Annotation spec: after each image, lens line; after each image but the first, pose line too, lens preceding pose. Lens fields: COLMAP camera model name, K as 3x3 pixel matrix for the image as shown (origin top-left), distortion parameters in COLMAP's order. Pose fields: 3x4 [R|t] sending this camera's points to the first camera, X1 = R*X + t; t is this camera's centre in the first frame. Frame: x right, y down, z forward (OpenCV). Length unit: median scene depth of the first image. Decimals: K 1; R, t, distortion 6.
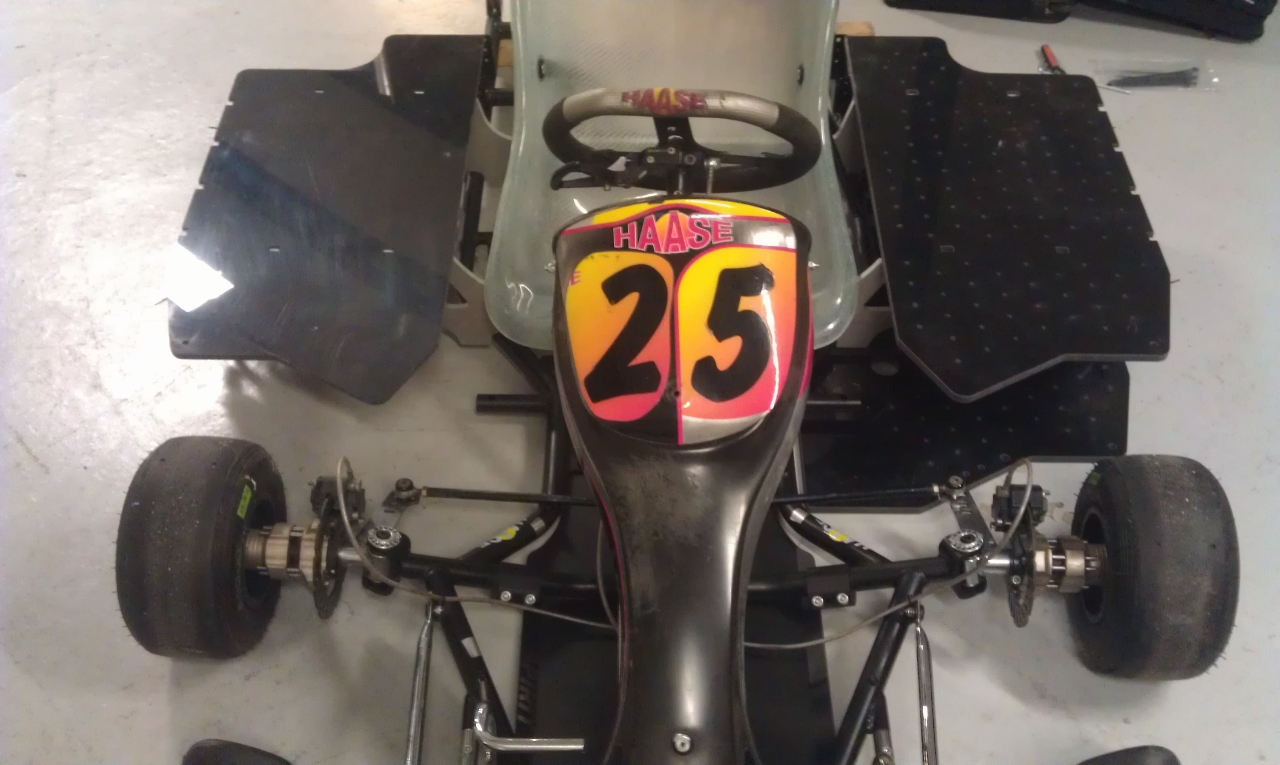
lens RADIAL K [[1511.6, 0, 640.0], [0, 1511.6, 382.5], [0, 0, 1]] dist [0.019375, -0.296470]
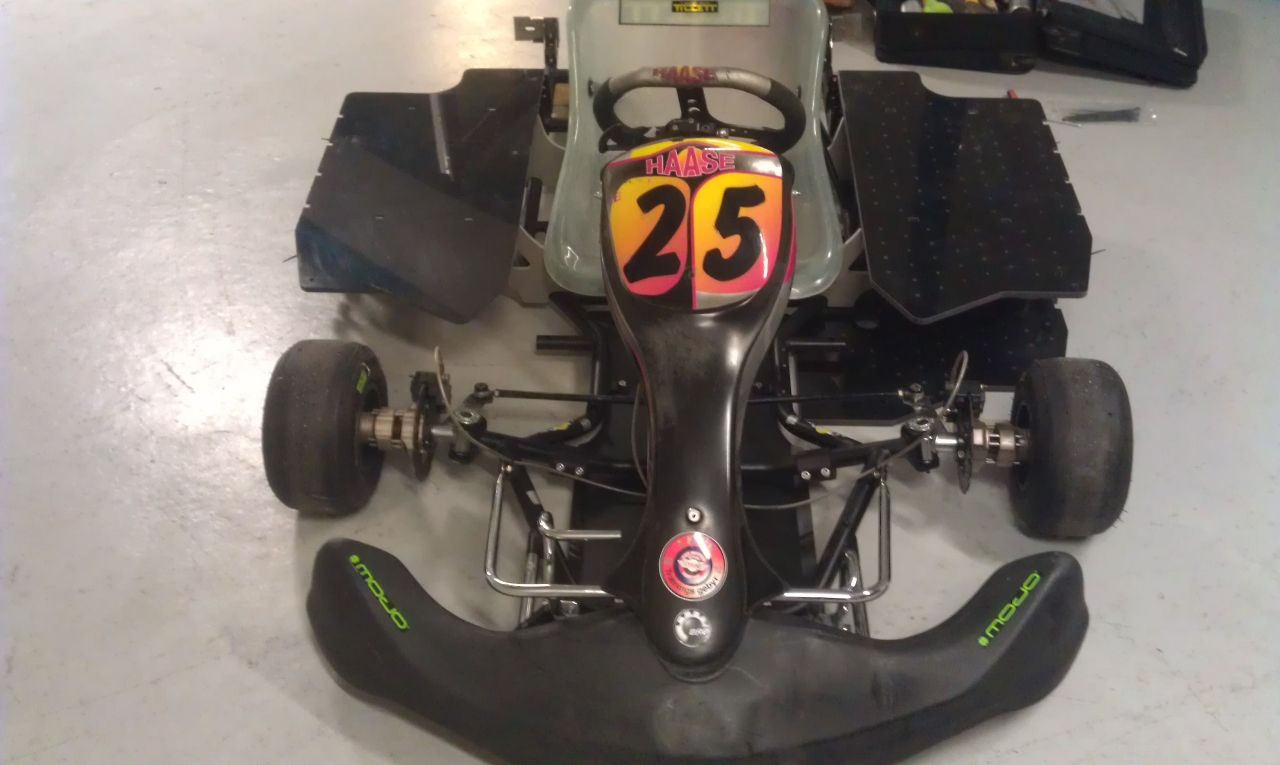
lens RADIAL K [[1511.6, 0, 640.0], [0, 1511.6, 382.5], [0, 0, 1]] dist [0.019375, -0.296470]
pose [[0.999681, 0.004803, -0.024798, 0.009869], [-0.007076, 0.995697, -0.092395, 0.189667], [0.024247, 0.092541, 0.995414, -0.278673]]
